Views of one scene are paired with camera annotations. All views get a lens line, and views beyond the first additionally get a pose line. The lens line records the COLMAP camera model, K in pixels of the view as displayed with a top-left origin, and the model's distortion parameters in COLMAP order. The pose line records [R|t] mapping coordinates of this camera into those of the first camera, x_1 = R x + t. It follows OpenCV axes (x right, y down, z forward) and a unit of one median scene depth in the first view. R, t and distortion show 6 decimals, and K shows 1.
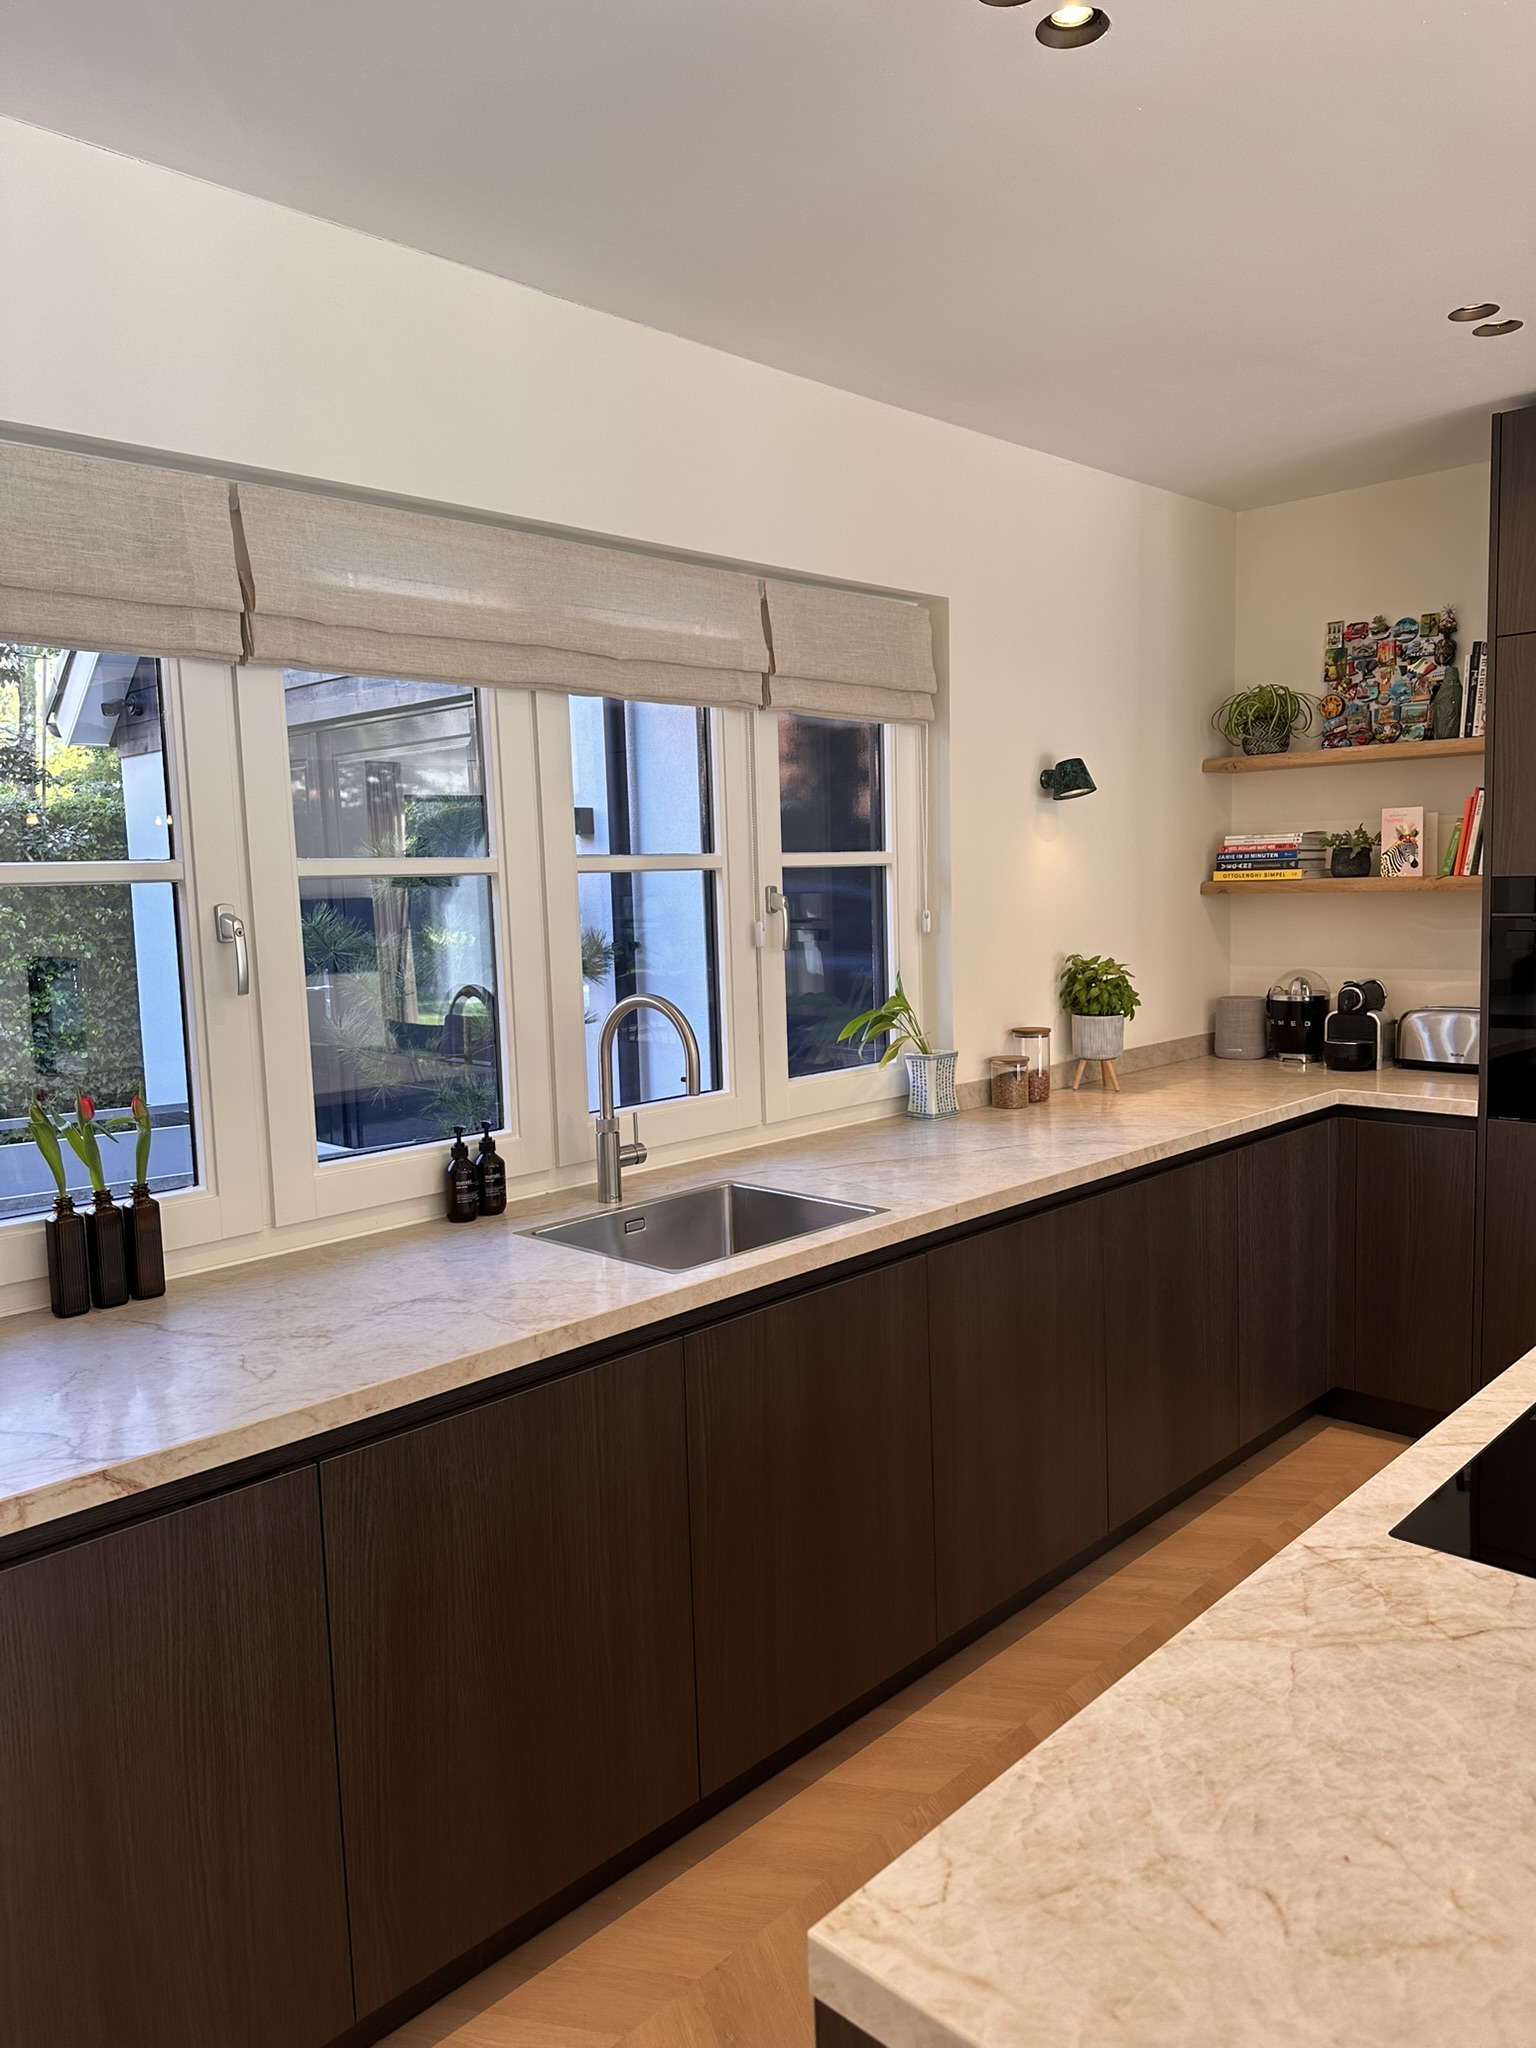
lens RADIAL K [[1418.5, 0, 768.0], [0, 1418.5, 1024.0], [0, 0, 1]] dist [0.165938, -0.347215]
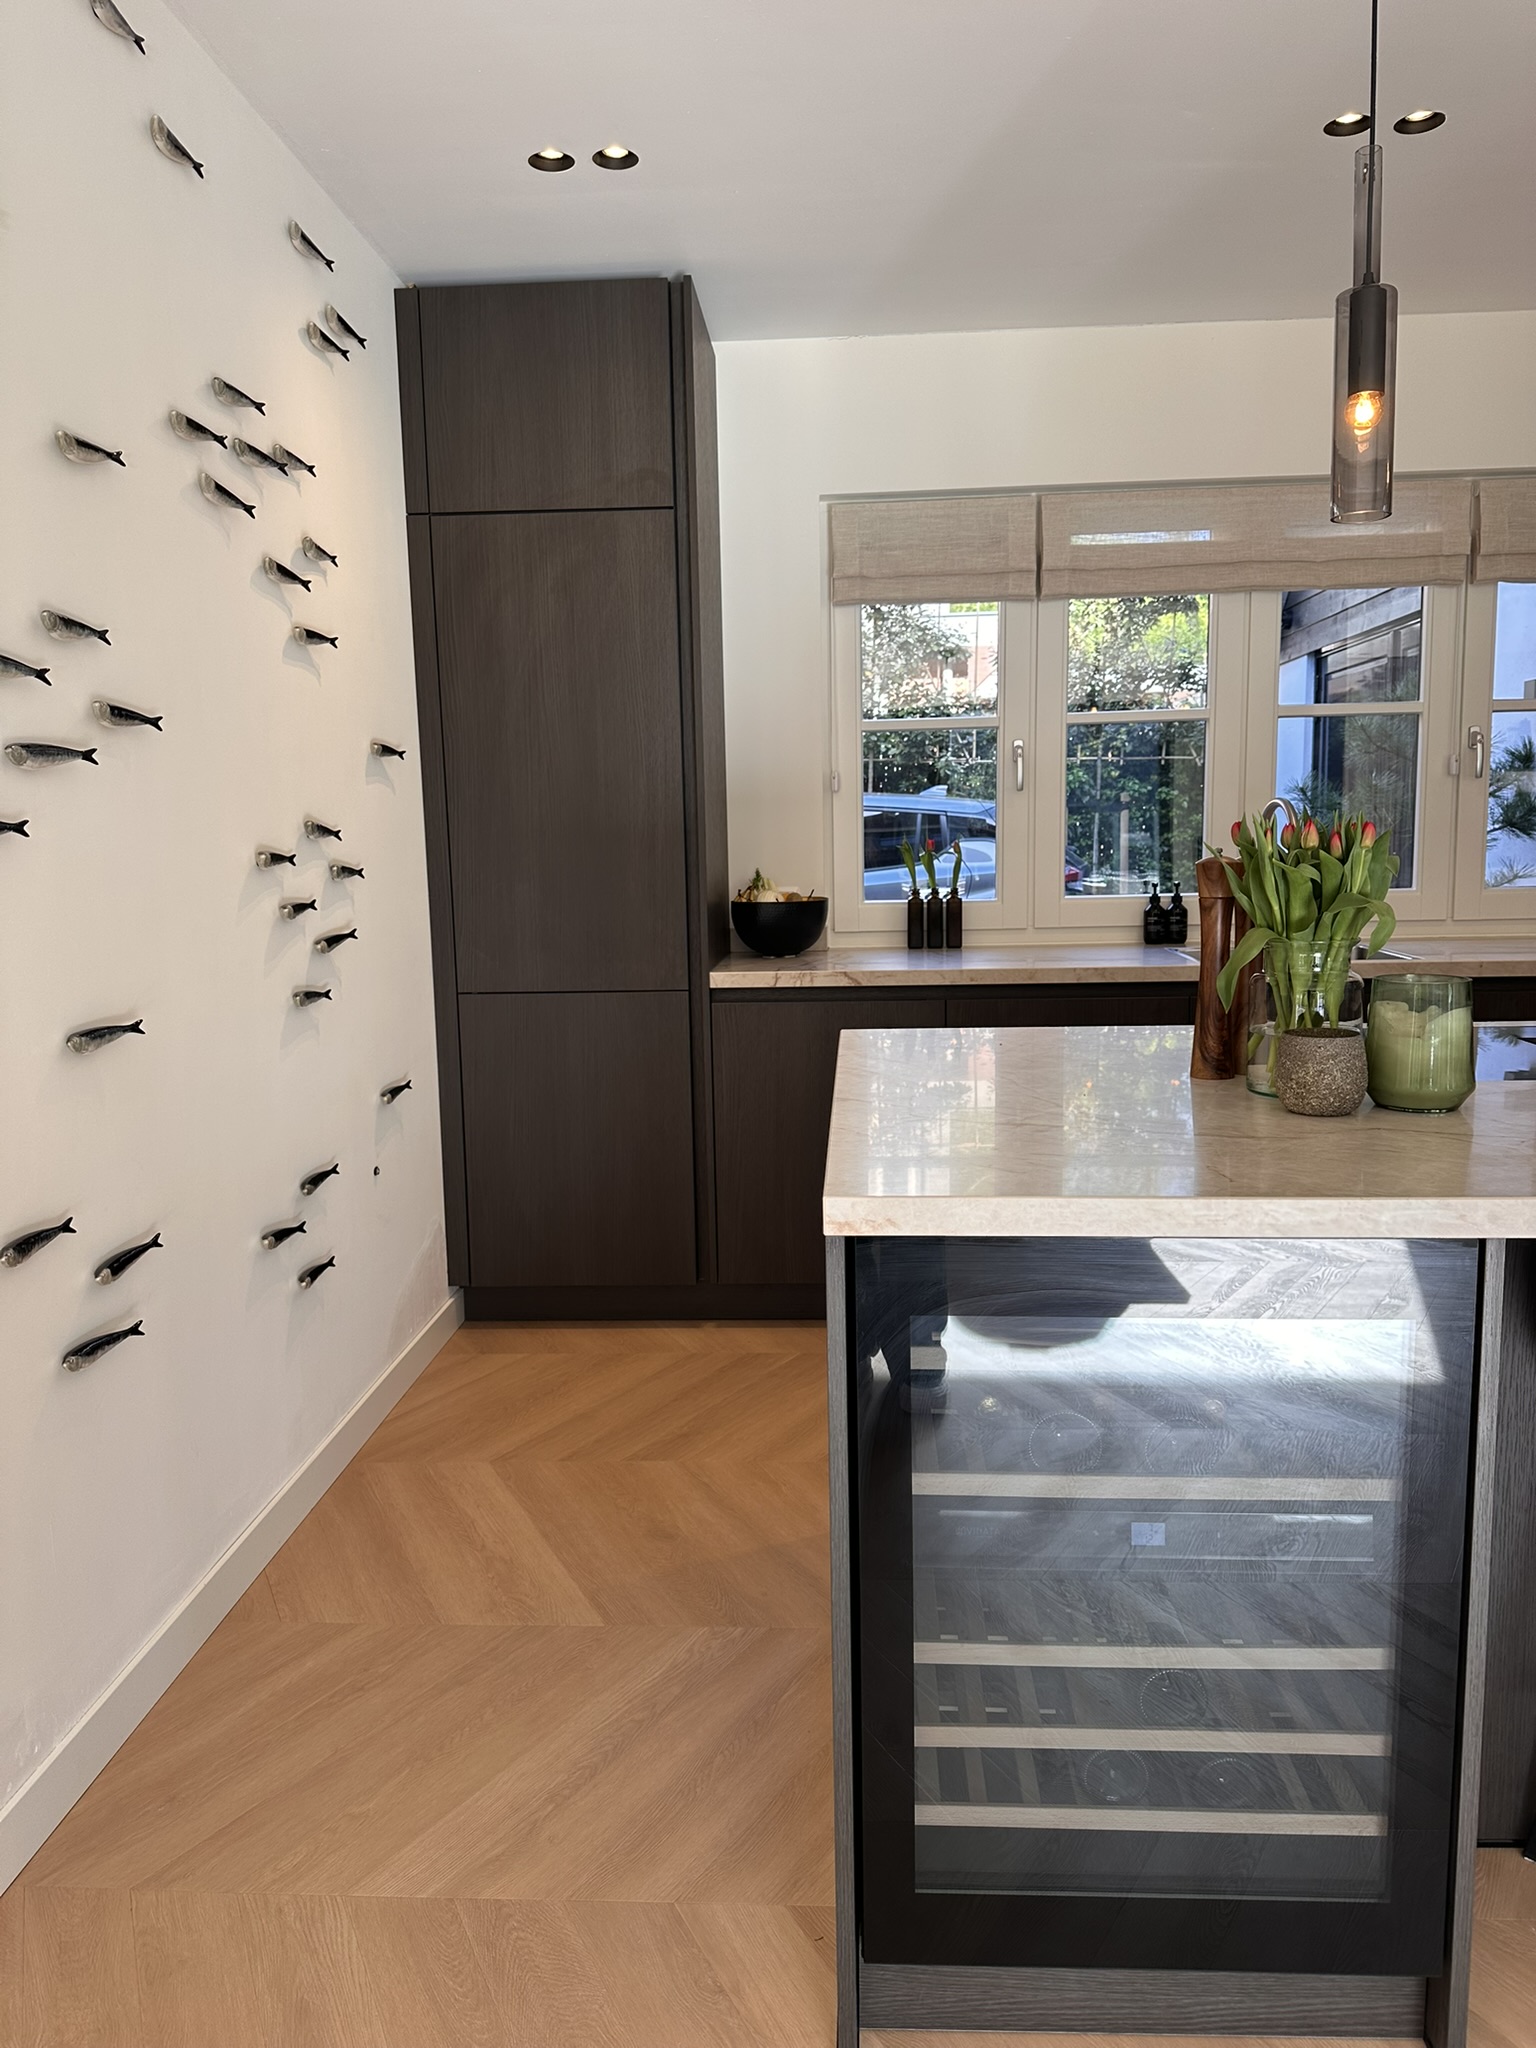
lens RADIAL K [[1443.3, 0, 777.0], [0, 1443.3, 1019.4], [0, 0, 1]] dist [0.089445, -0.127372]
pose [[0.653950, 0.117205, -0.747404, 0.481586], [-0.079112, 0.993104, 0.086515, 0.077037], [0.752390, 0.002552, 0.658713, -0.241794]]
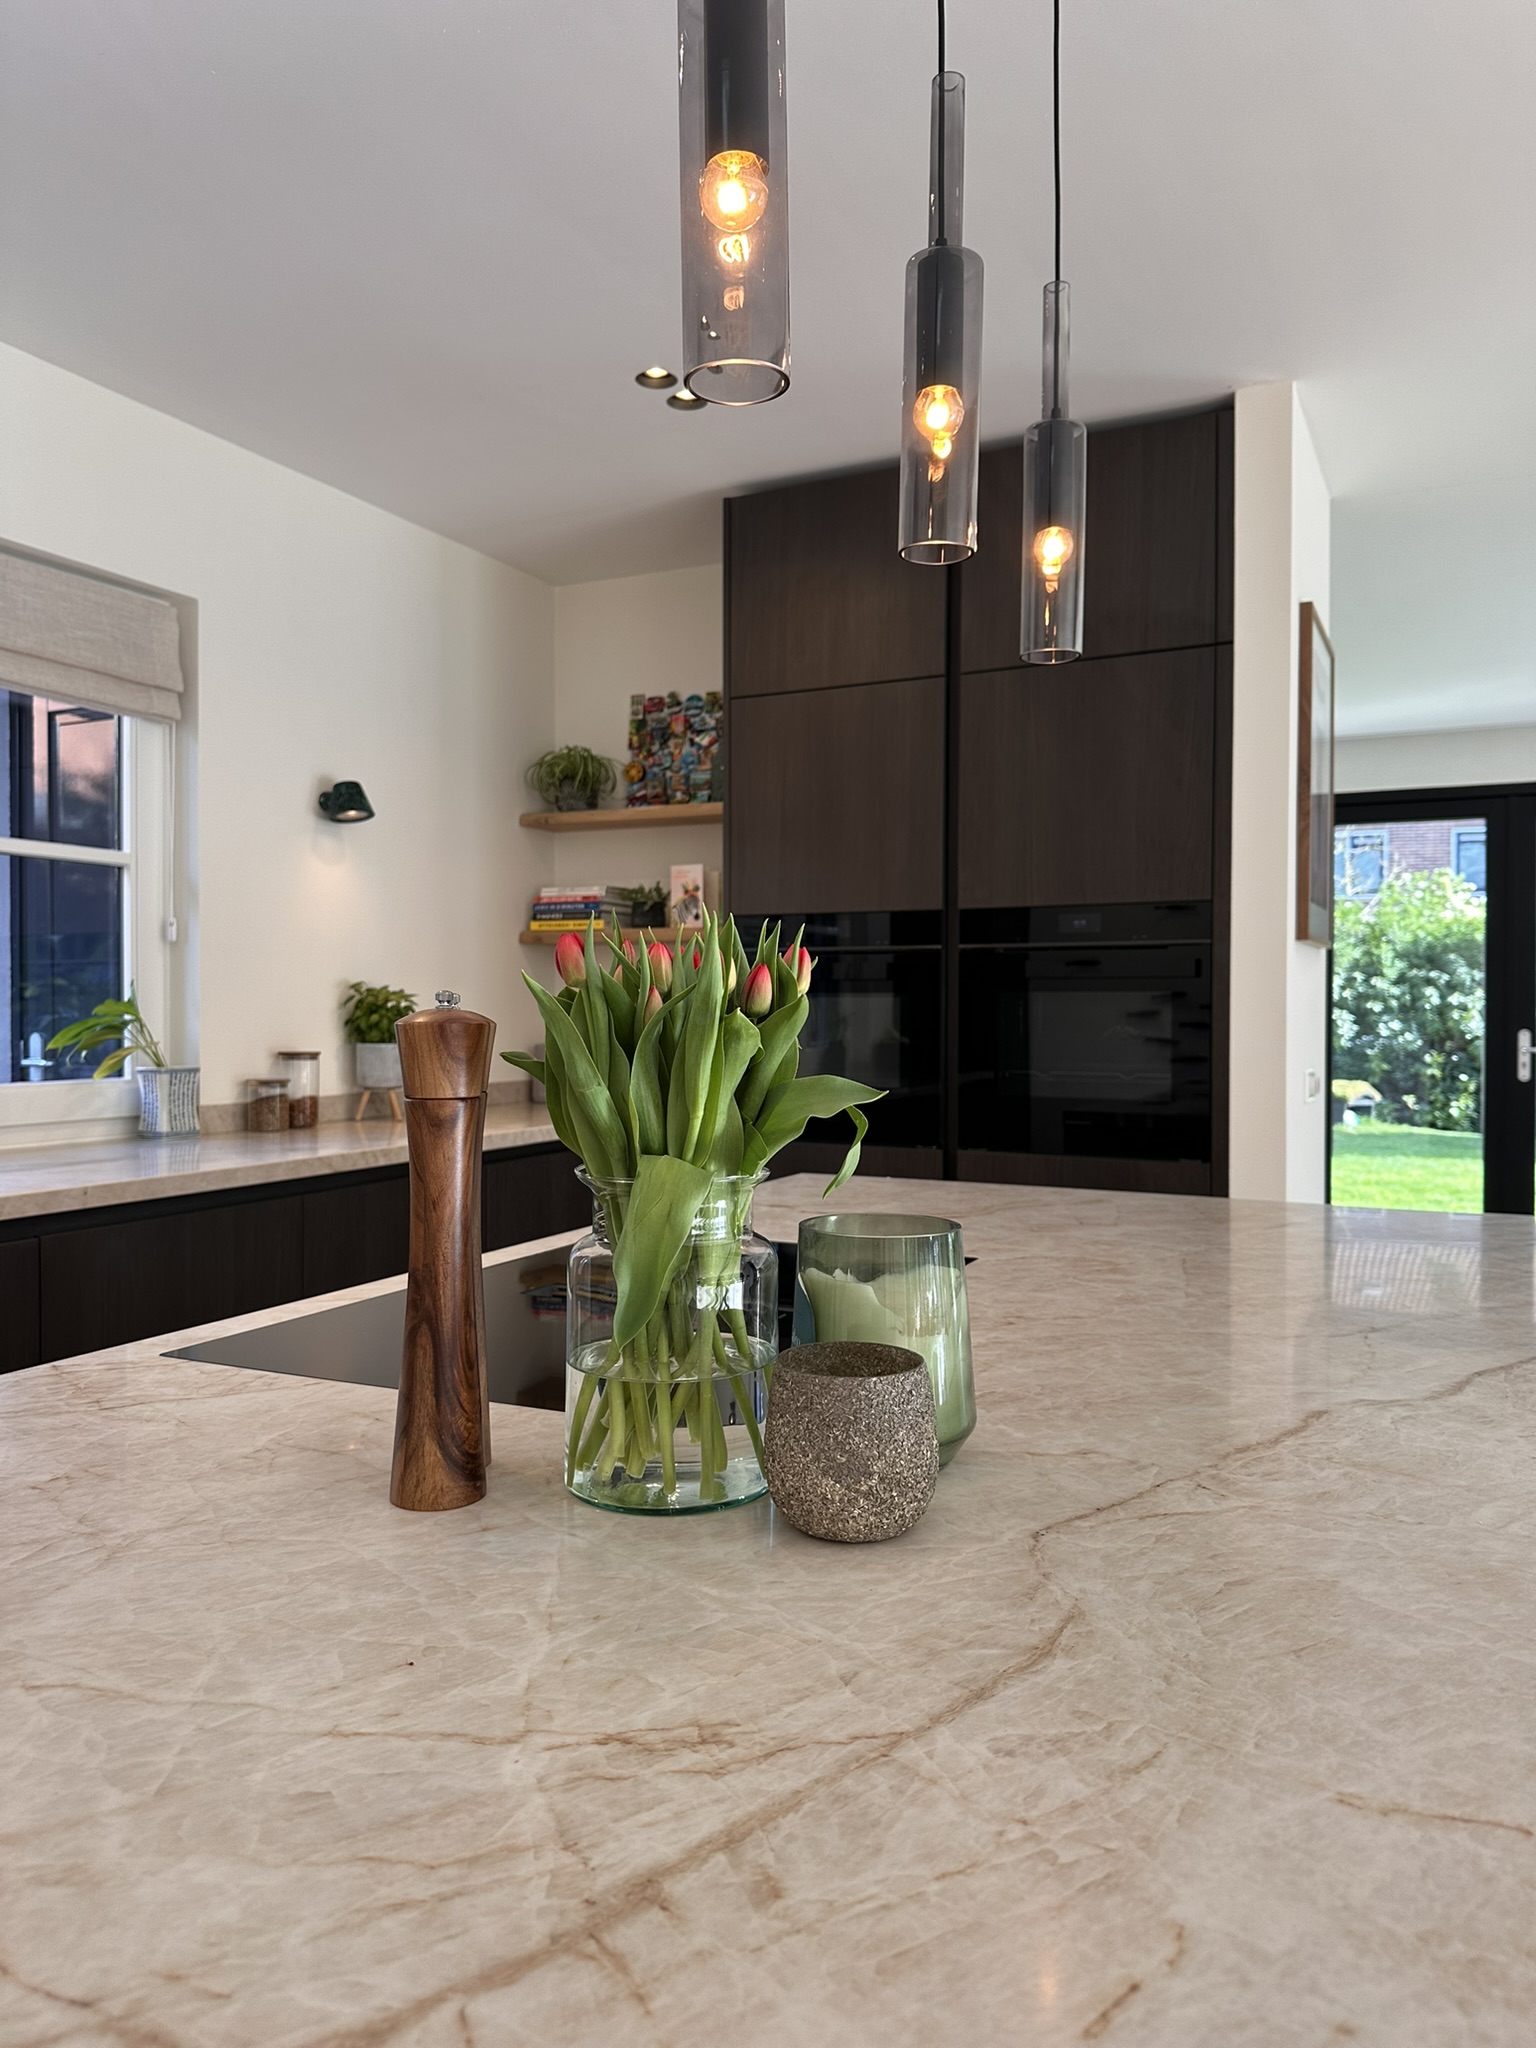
lens RADIAL K [[1437.7, 0, 768.8], [0, 1437.7, 1020.7], [0, 0, 1]] dist [0.117981, -0.196928]
pose [[0.949342, 0.031217, 0.312689, 0.171135], [0.000301, 0.994963, -0.100243, 0.077608], [-0.314243, 0.095259, 0.944551, -0.026105]]
